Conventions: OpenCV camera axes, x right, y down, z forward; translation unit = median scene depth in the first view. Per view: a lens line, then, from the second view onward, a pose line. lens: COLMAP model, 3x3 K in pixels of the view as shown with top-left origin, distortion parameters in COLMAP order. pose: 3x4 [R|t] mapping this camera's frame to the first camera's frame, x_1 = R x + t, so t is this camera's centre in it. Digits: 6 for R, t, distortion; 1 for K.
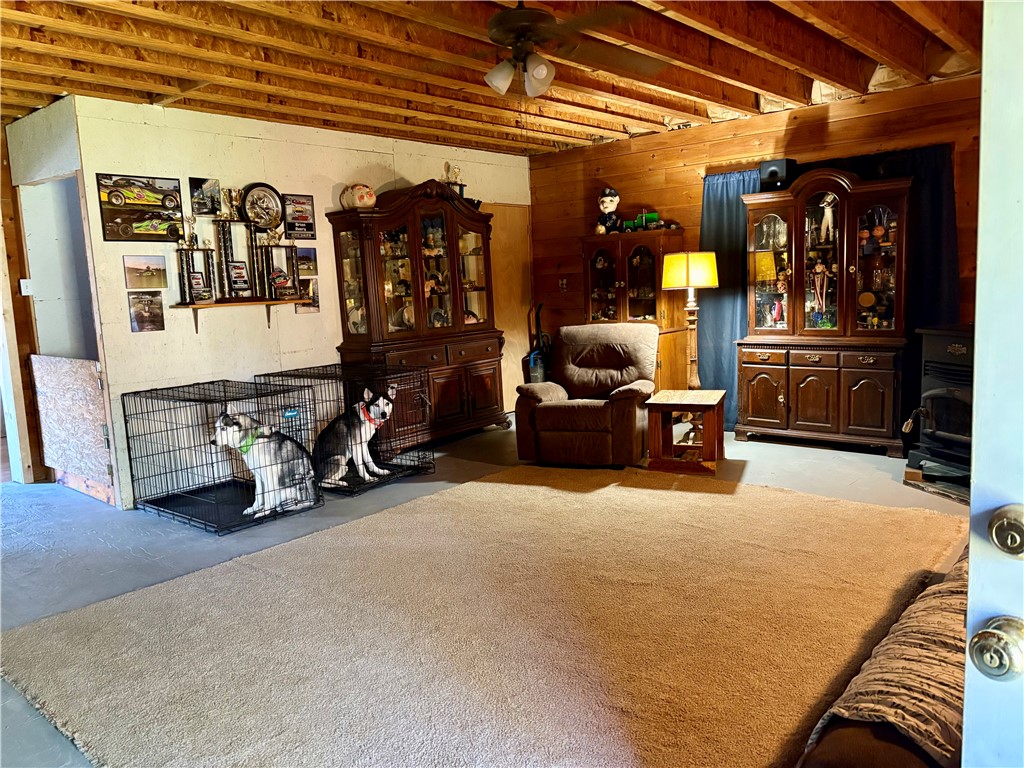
lens RADIAL K [[776.3, 0, 512.0], [0, 776.3, 384.0], [0, 0, 1]] dist [0.088813, -0.093941]
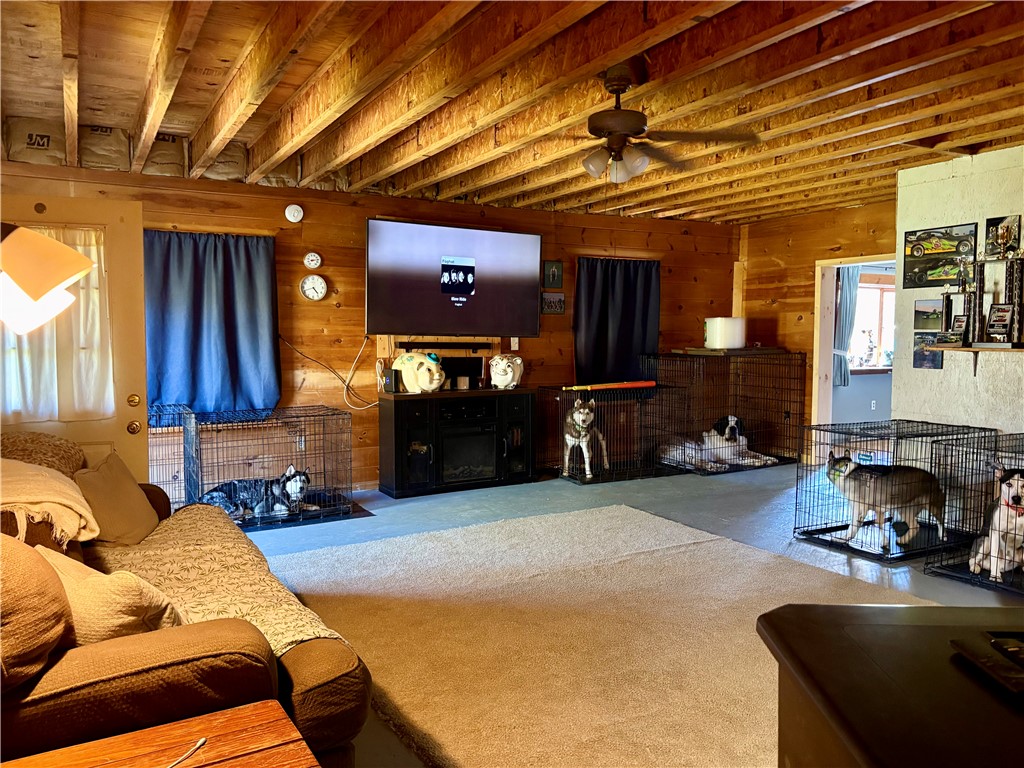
lens RADIAL K [[776.3, 0, 512.0], [0, 776.3, 384.0], [0, 0, 1]] dist [0.088813, -0.093941]
pose [[-0.342462, 0.104302, -0.933724, 0.760504], [-0.108044, 0.982853, 0.149417, -0.147678], [0.933299, 0.152053, -0.325321, 0.824075]]
